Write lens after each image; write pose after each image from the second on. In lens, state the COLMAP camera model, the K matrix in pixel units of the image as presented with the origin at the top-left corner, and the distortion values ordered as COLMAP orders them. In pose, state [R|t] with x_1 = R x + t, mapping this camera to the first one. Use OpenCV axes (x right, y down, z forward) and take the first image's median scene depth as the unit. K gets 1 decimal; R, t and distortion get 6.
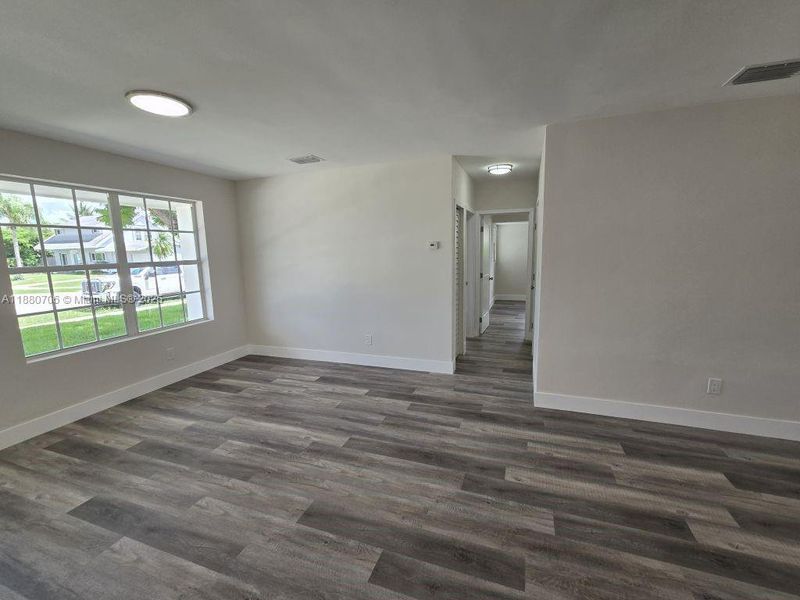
lens RADIAL K [[339.1, 0, 403.2], [0, 339.1, 299.7], [0, 0, 1]] dist [-0.000096, 0.000176]
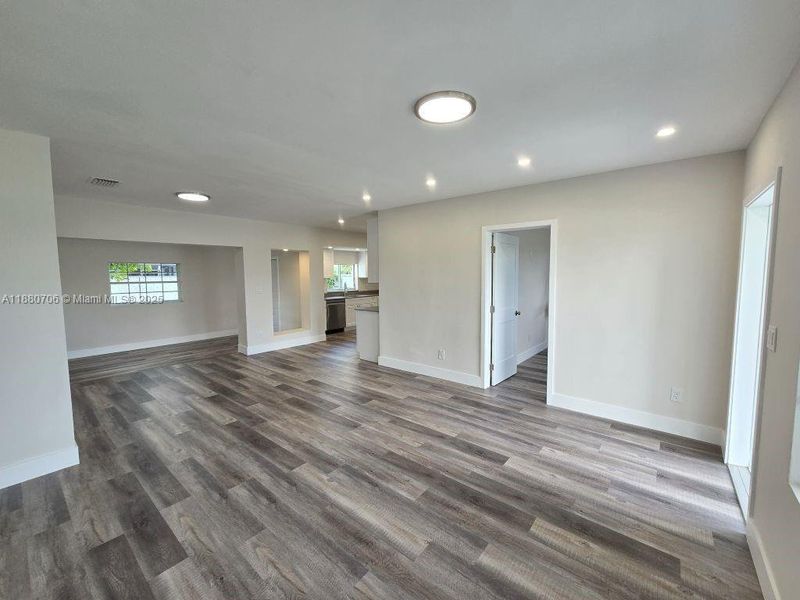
lens RADIAL K [[328.9, 0, 405.2], [0, 328.9, 298.6], [0, 0, 1]] dist [-0.000718, 0.000593]
pose [[-0.943509, -0.001044, 0.331344, -0.831261], [0.072020, 0.975442, 0.208150, -0.252116], [-0.323424, 0.220254, -0.920263, 1.790695]]
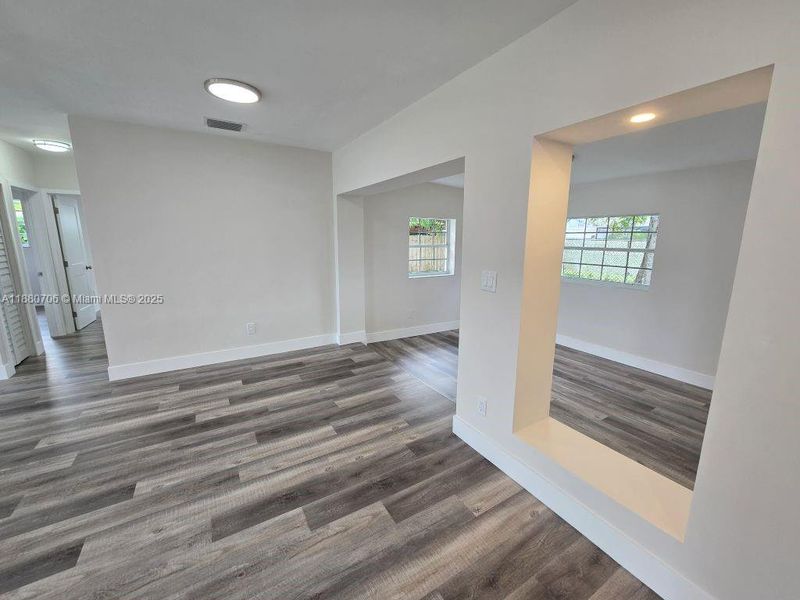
lens RADIAL K [[328.9, 0, 405.2], [0, 328.9, 298.6], [0, 0, 1]] dist [-0.000718, 0.000593]
pose [[0.624911, -0.118673, 0.771624, 0.252769], [0.095239, 0.992585, 0.075525, 0.083623], [-0.774865, 0.026292, 0.631579, -0.499021]]
